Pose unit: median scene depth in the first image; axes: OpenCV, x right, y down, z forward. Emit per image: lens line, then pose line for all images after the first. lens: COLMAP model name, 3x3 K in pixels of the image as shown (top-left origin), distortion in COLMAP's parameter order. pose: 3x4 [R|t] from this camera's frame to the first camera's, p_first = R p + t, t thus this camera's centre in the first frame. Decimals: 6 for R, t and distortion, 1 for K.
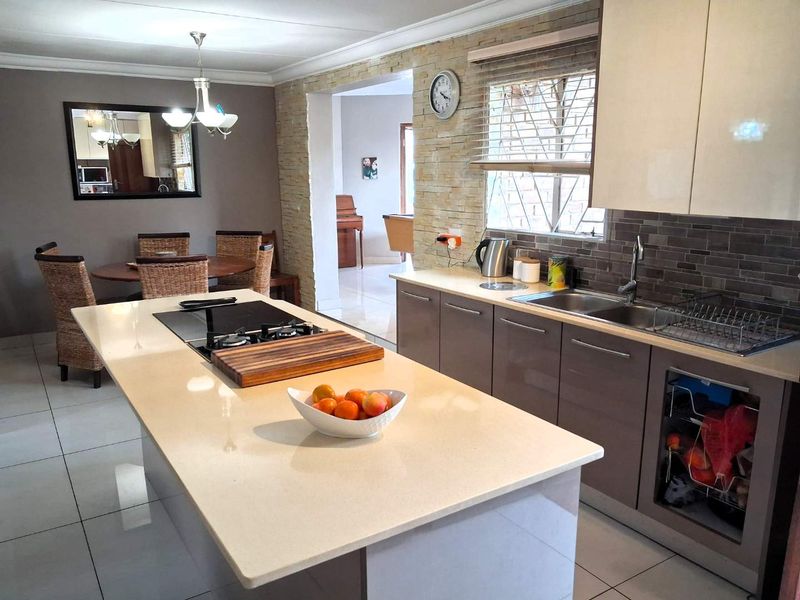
lens RADIAL K [[637.2, 0, 400.8], [0, 637.2, 322.0], [0, 0, 1]] dist [-0.001659, -0.007379]
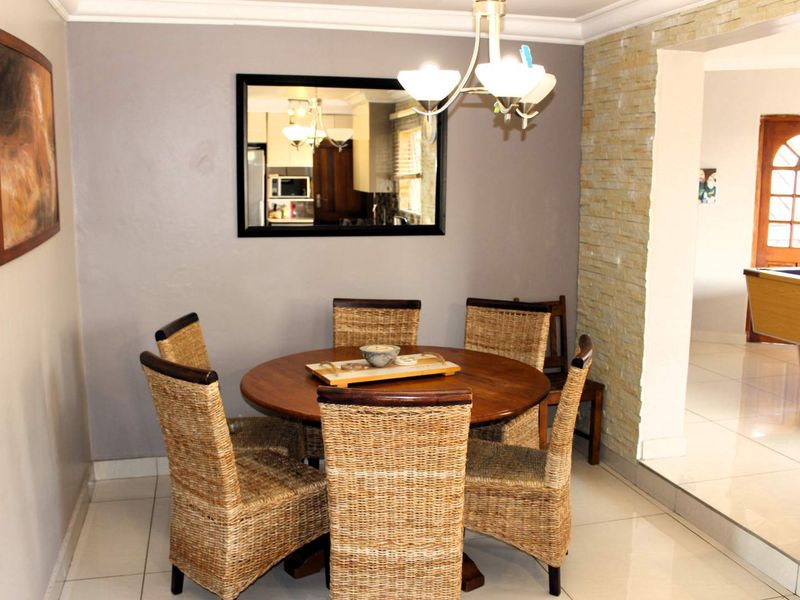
lens RADIAL K [[792.2, 0, 400.0], [0, 792.2, 300.0], [0, 0, 1]] dist [-0.107123, -0.003553]
pose [[0.949611, 0.056517, -0.308292, -0.124562], [-0.081838, 0.994197, -0.069822, -0.082180], [0.302557, 0.091534, 0.948726, 0.312761]]
